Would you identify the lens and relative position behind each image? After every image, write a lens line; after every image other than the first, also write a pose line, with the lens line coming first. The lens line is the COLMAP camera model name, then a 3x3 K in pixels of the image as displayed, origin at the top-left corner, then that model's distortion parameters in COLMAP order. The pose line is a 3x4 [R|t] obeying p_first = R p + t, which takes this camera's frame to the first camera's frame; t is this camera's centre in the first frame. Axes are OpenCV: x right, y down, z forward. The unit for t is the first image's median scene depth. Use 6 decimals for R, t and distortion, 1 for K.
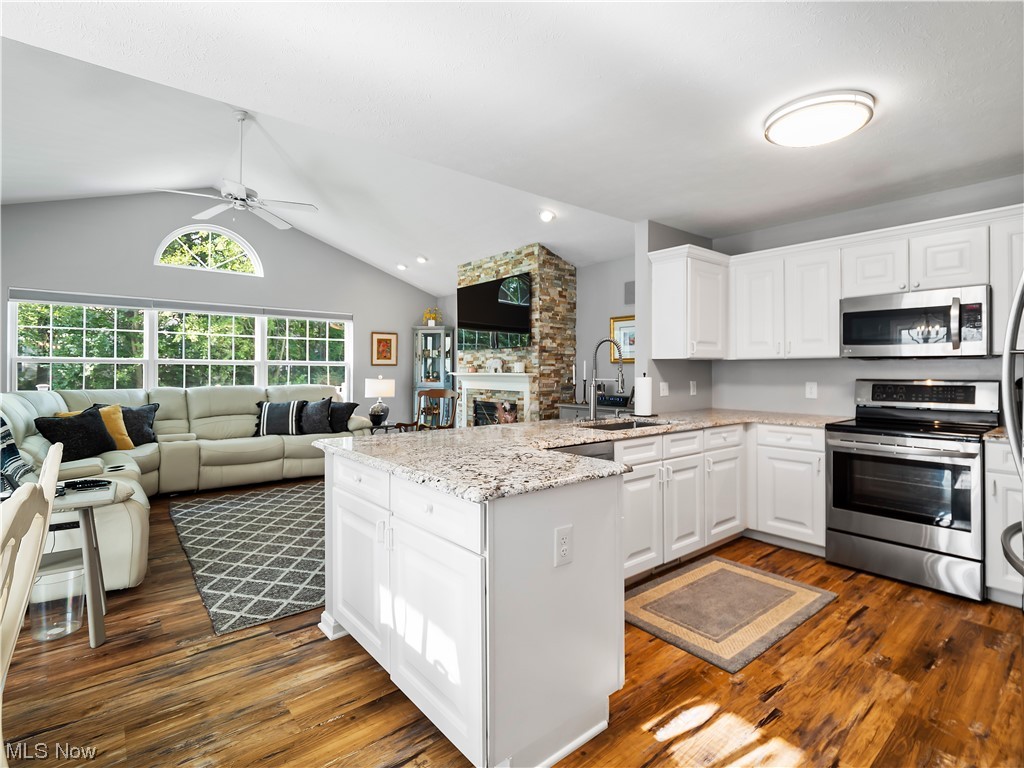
lens RADIAL K [[500.0, 0, 523.7], [0, 500.0, 370.1], [0, 0, 1]] dist [-0.003879, -0.000779]
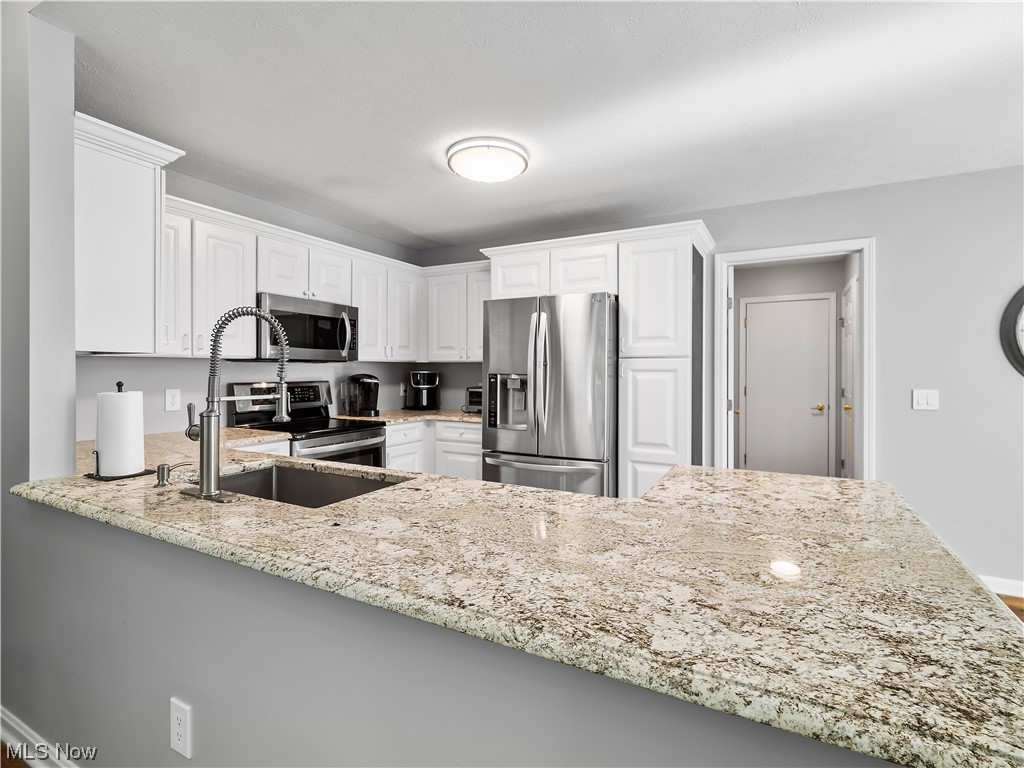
lens RADIAL K [[500.0, 0, 509.6], [0, 500.0, 374.5], [0, 0, 1]] dist [-0.003879, -0.000779]
pose [[-0.367644, -0.008946, 0.929924, -0.211910], [-0.002240, 0.999959, 0.008734, -0.004048], [-0.929964, 0.001128, -0.367649, 0.552889]]
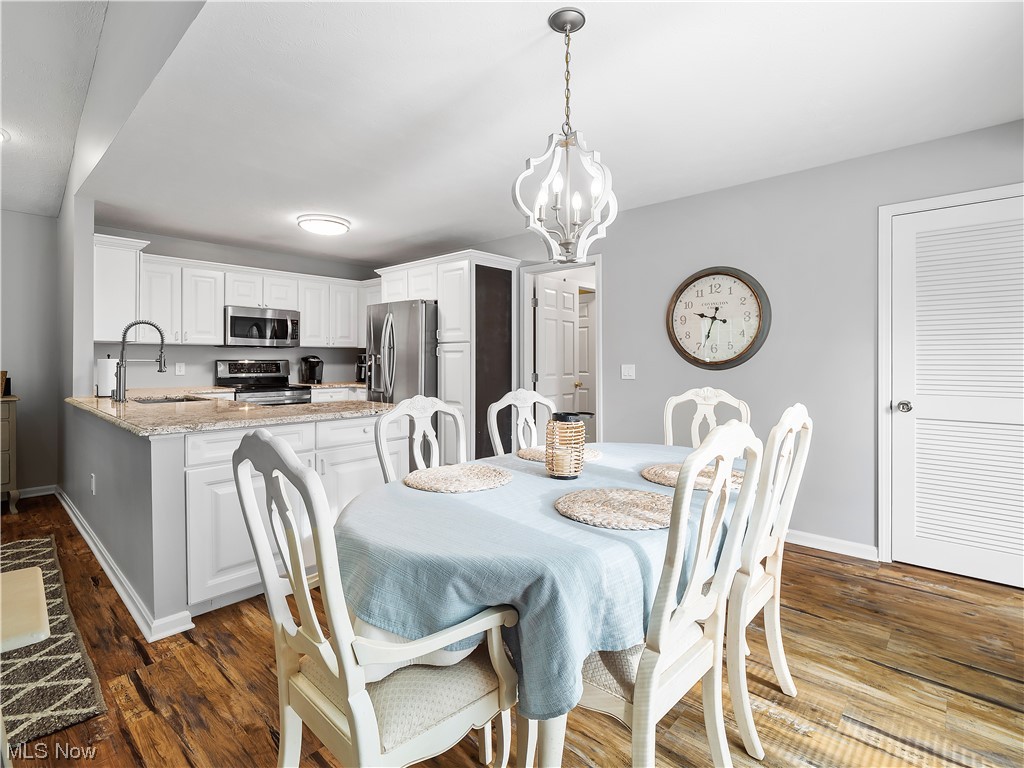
lens RADIAL K [[500.0, 0, 508.5], [0, 500.0, 361.4], [0, 0, 1]] dist [-0.003879, -0.000779]
pose [[-0.127082, -0.004459, 0.991882, -0.577471], [-0.003258, 0.999986, 0.004078, 0.008503], [-0.991887, -0.002713, -0.127095, 0.211867]]
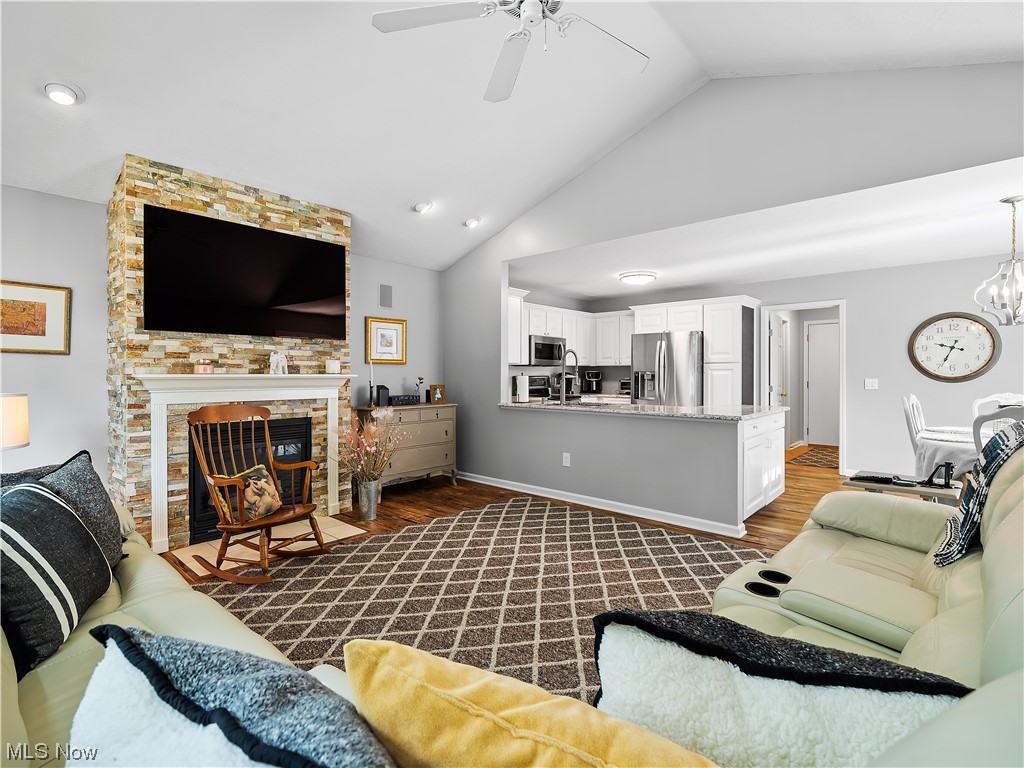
lens RADIAL K [[500.0, 0, 509.1], [0, 500.0, 379.8], [0, 0, 1]] dist [-0.003879, -0.000779]
pose [[-0.145884, -0.012623, 0.989221, -0.778116], [-0.000524, 0.999919, 0.012682, 0.004561], [-0.989302, 0.001331, -0.145879, 0.825006]]
